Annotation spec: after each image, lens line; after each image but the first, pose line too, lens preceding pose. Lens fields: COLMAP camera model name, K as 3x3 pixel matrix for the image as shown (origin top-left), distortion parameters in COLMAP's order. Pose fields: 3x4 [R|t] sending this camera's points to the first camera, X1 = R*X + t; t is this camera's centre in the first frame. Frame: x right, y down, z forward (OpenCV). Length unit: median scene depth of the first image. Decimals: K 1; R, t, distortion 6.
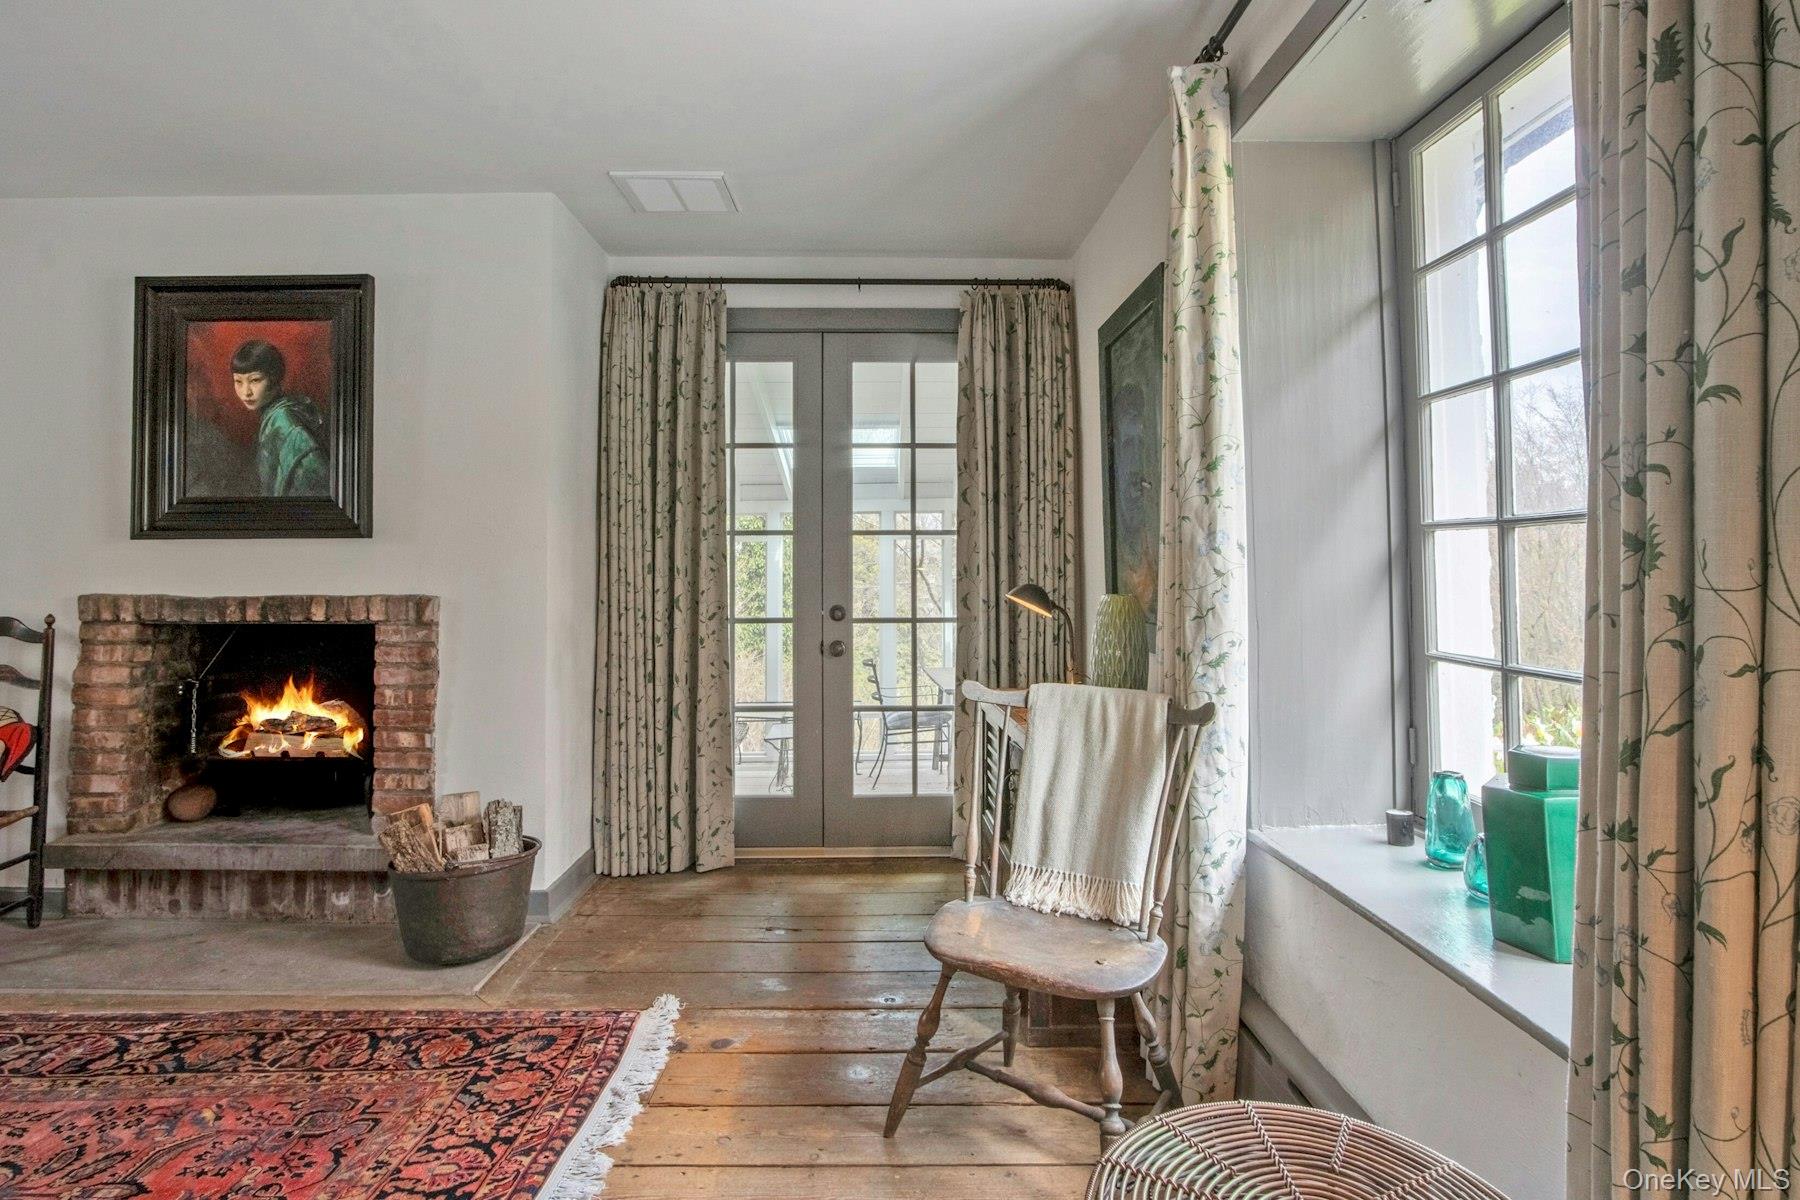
lens RADIAL K [[992.2, 0, 896.9], [0, 992.2, 572.6], [0, 0, 1]] dist [-0.000010, 0.000651]
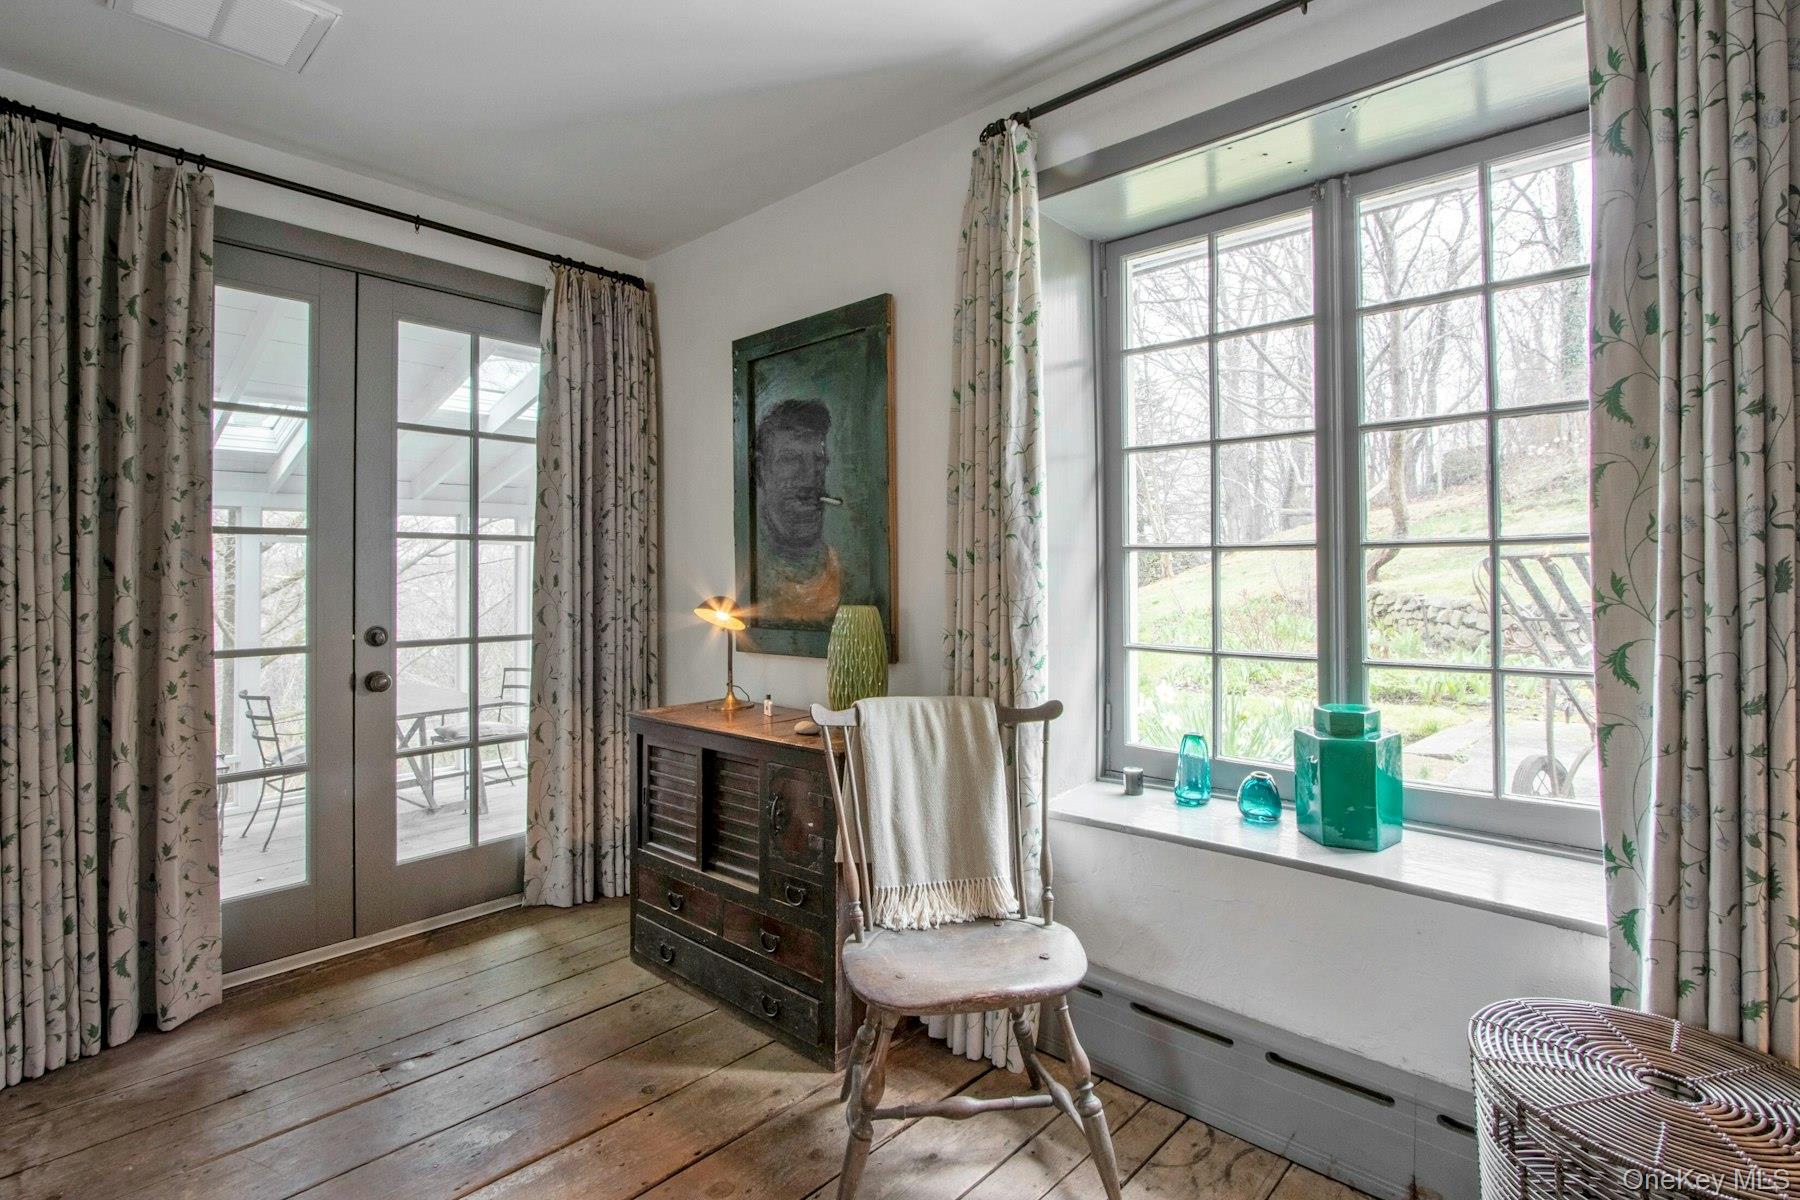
lens RADIAL K [[866.8, 0, 898.7], [0, 866.8, 588.4], [0, 0, 1]] dist [-0.003172, 0.005105]
pose [[0.695991, -0.011647, 0.717956, -0.273509], [0.002896, 0.999906, 0.013413, -0.005506], [-0.718045, -0.007256, 0.695959, 0.233929]]
